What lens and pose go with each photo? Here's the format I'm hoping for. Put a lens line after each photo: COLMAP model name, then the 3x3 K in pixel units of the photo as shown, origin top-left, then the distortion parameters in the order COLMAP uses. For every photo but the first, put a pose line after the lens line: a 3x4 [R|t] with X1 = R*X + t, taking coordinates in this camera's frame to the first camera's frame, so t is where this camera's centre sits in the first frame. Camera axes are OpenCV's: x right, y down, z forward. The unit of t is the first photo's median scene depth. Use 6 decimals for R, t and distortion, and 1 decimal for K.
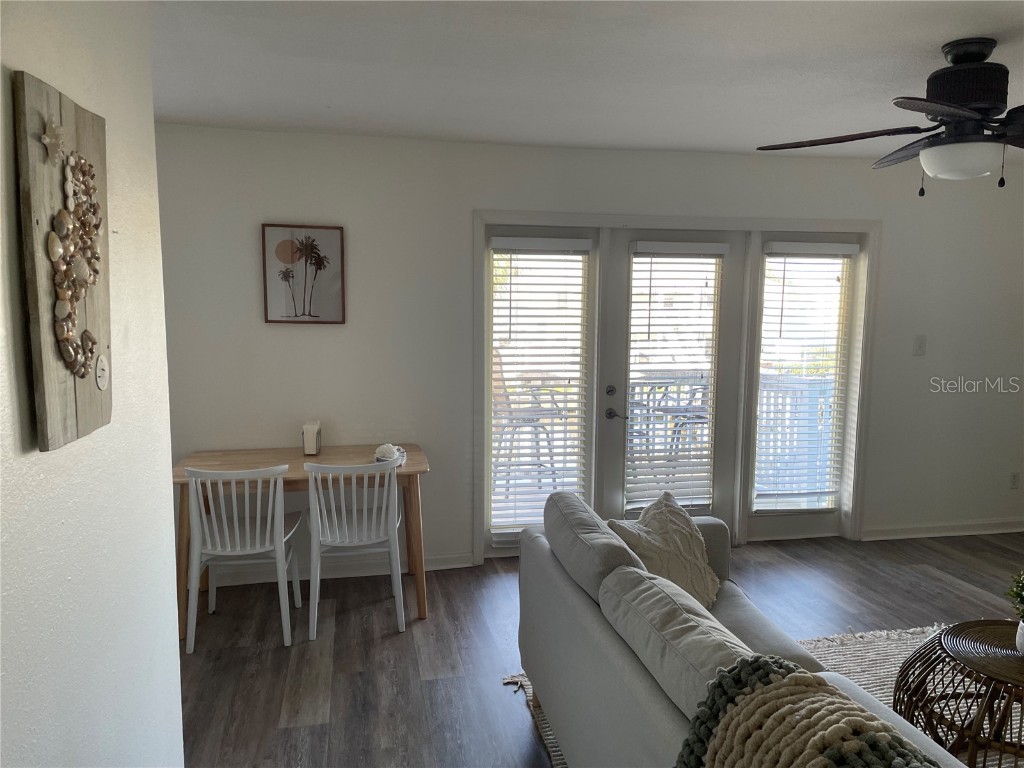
lens RADIAL K [[770.7, 0, 511.3], [0, 770.7, 380.0], [0, 0, 1]] dist [0.083293, -0.112374]
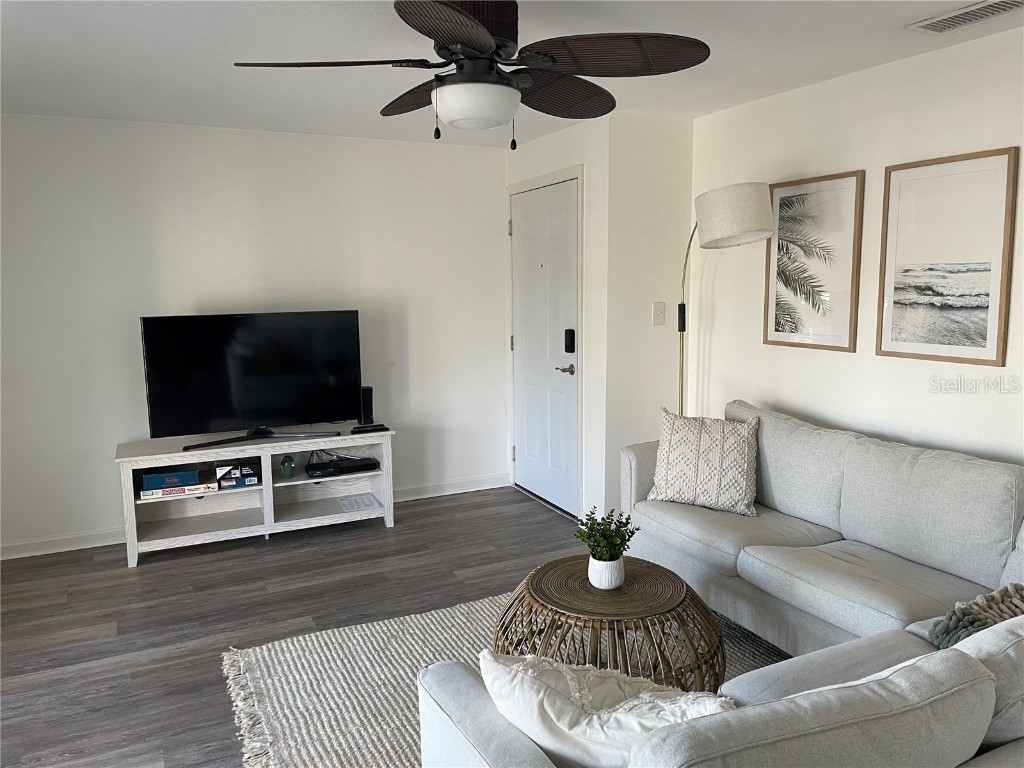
lens RADIAL K [[770.7, 0, 511.3], [0, 770.7, 380.0], [0, 0, 1]] dist [0.083293, -0.112374]
pose [[-0.255792, -0.132980, 0.957542, -0.191026], [0.106991, 0.980515, 0.164752, -0.080370], [-0.960793, 0.144590, -0.236580, 0.782967]]
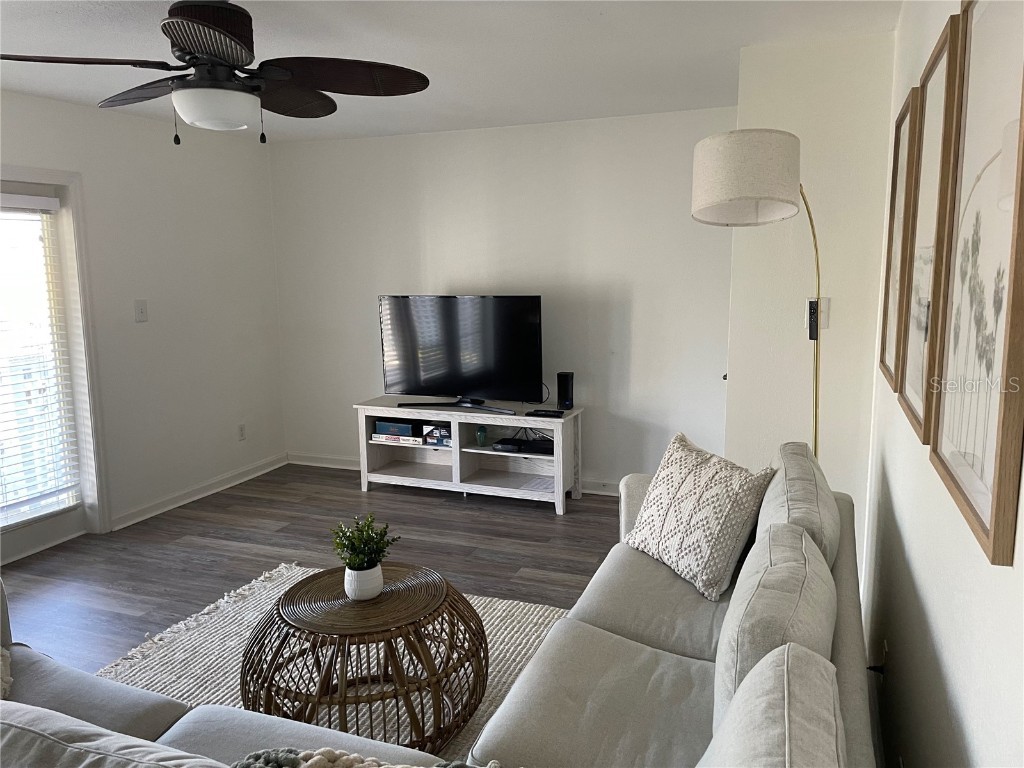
lens RADIAL K [[770.7, 0, 511.3], [0, 770.7, 380.0], [0, 0, 1]] dist [0.083293, -0.112374]
pose [[0.545036, -0.137109, 0.827125, -0.030232], [0.099828, 0.990132, 0.098348, -0.012528], [-0.832448, 0.028967, 0.553345, 0.136015]]
